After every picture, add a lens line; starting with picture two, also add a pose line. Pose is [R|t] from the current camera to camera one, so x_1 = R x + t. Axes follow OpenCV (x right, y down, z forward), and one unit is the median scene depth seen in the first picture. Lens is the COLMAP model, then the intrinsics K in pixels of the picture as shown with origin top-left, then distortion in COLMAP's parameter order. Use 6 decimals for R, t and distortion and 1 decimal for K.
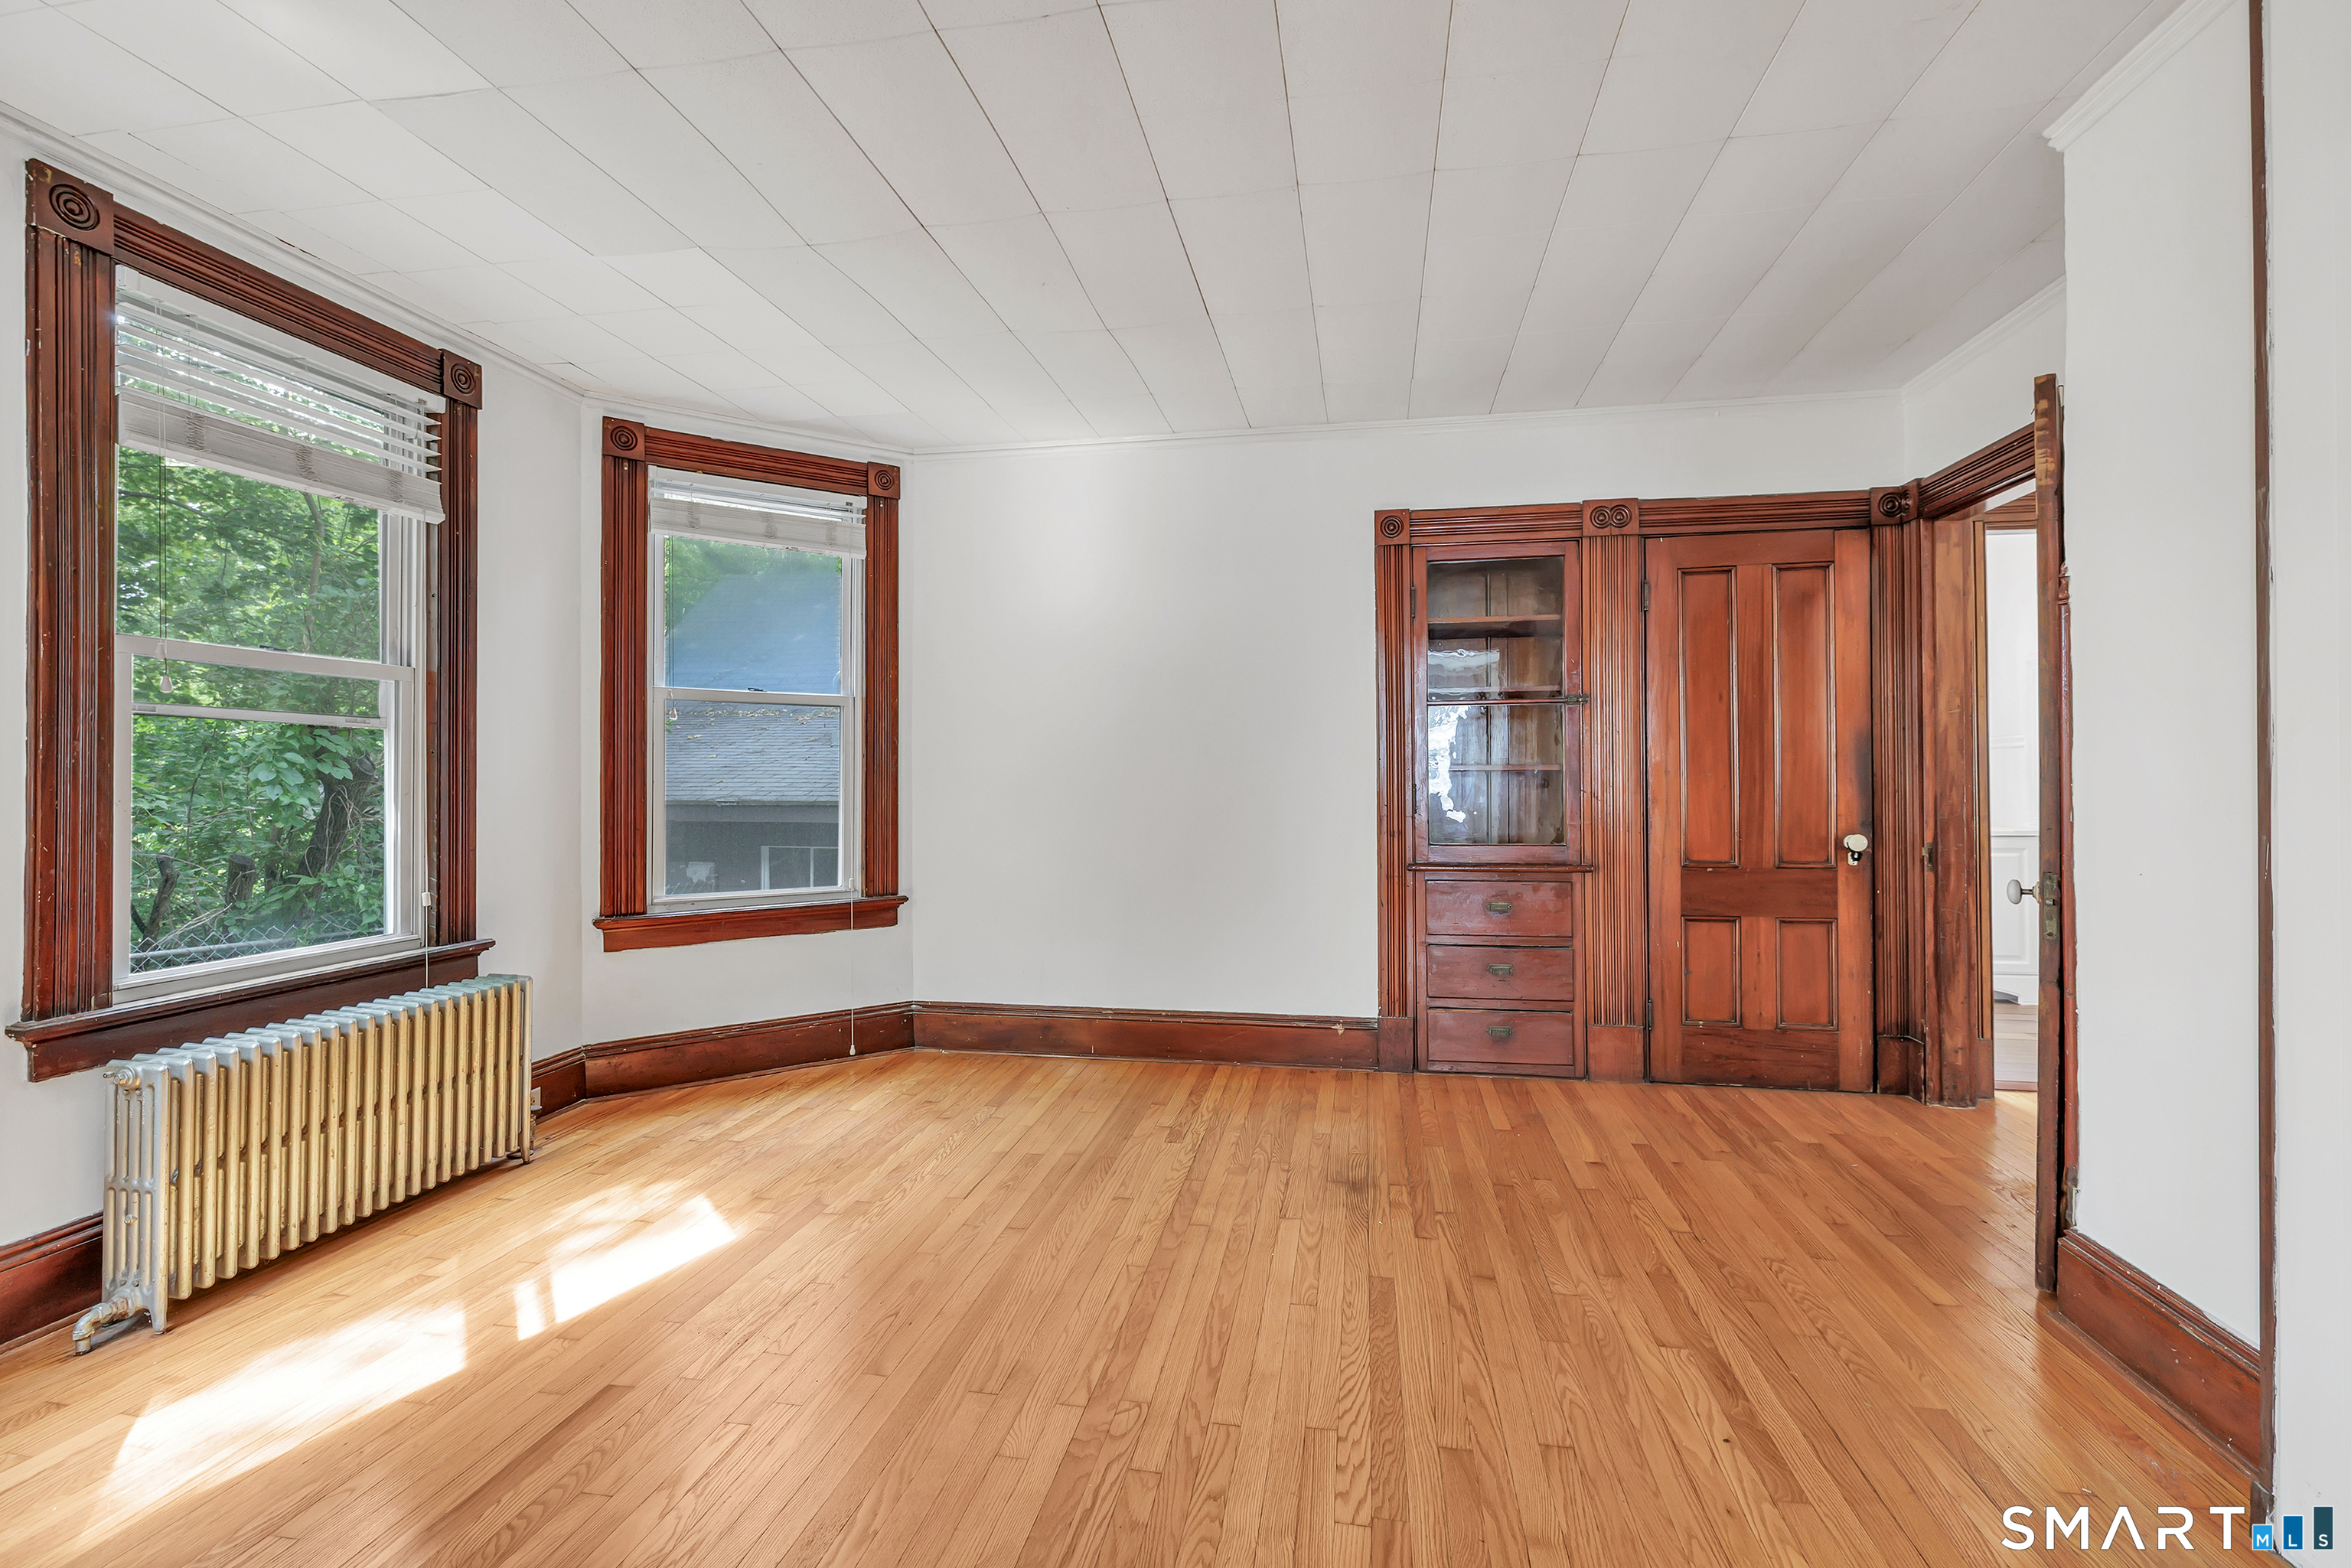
lens RADIAL K [[1060.1, 0, 1174.8], [0, 1060.1, 779.9], [0, 0, 1]] dist [0.000847, 0.000086]
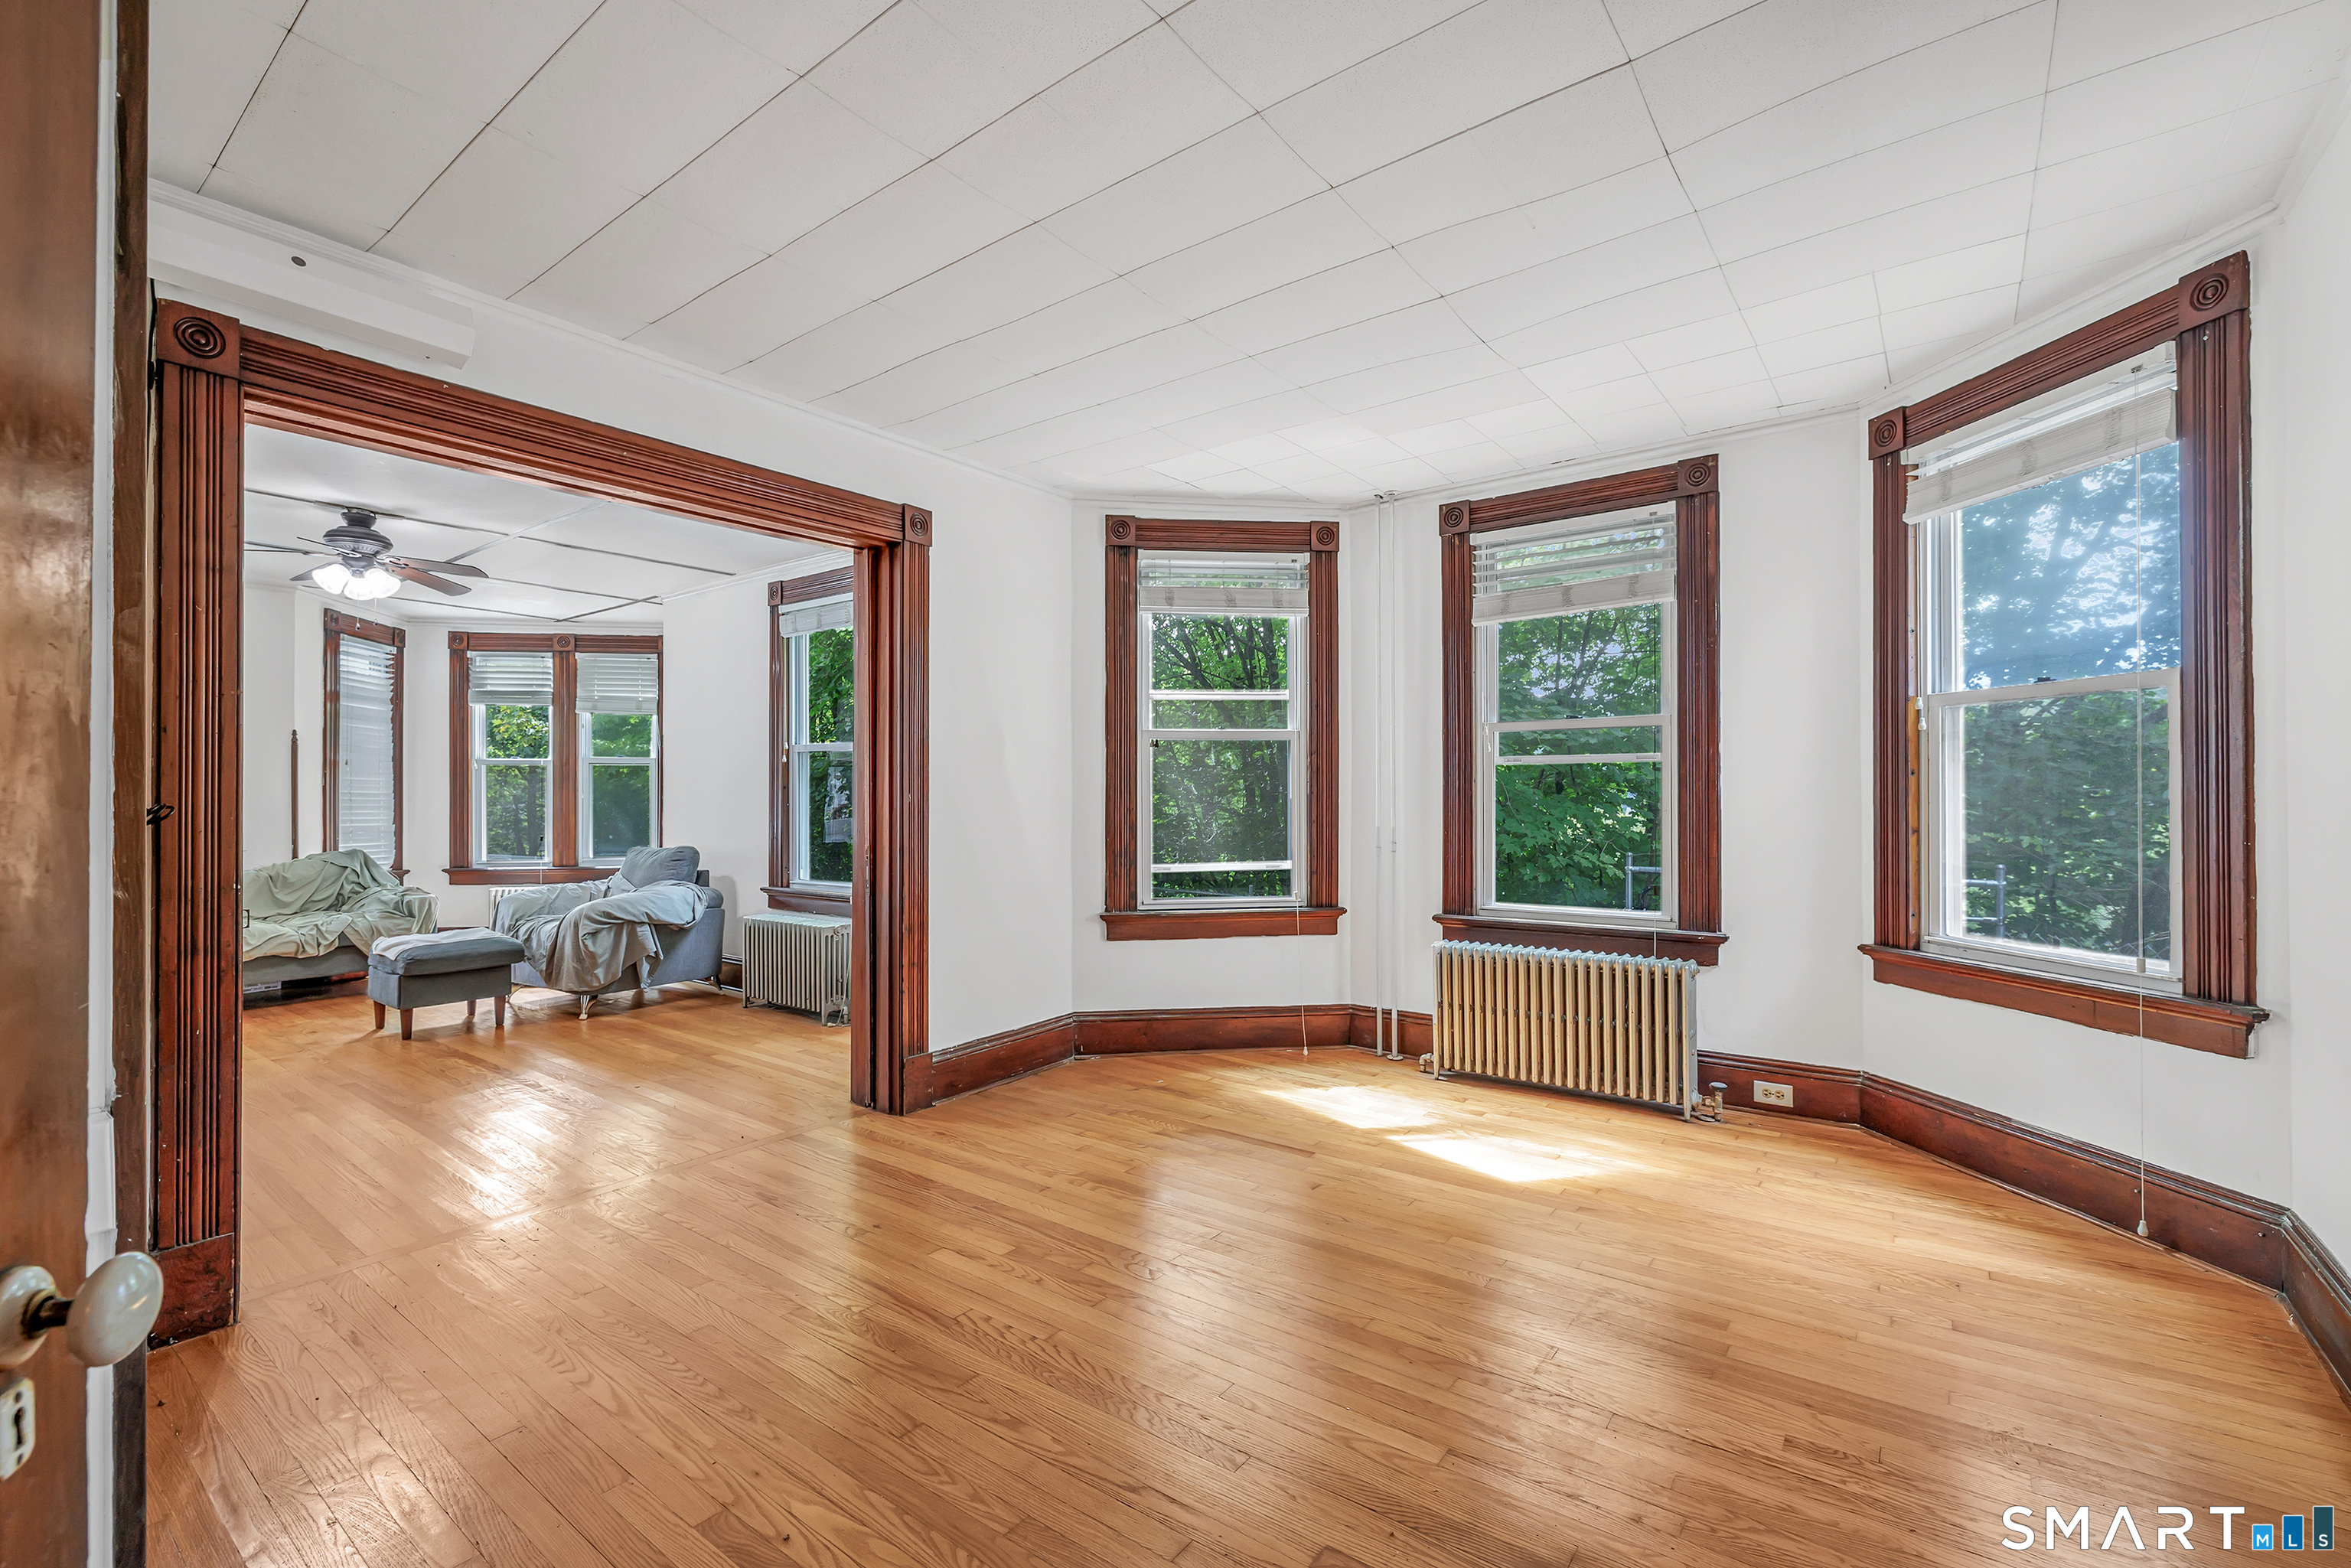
lens RADIAL K [[1060.1, 0, 1162.8], [0, 1060.1, 794.9], [0, 0, 1]] dist [0.000847, 0.000086]
pose [[-0.489620, 0.001658, -0.871934, 0.698933], [0.003681, 0.999993, -0.000165, -0.007700], [0.871928, -0.003291, -0.489623, 1.046281]]
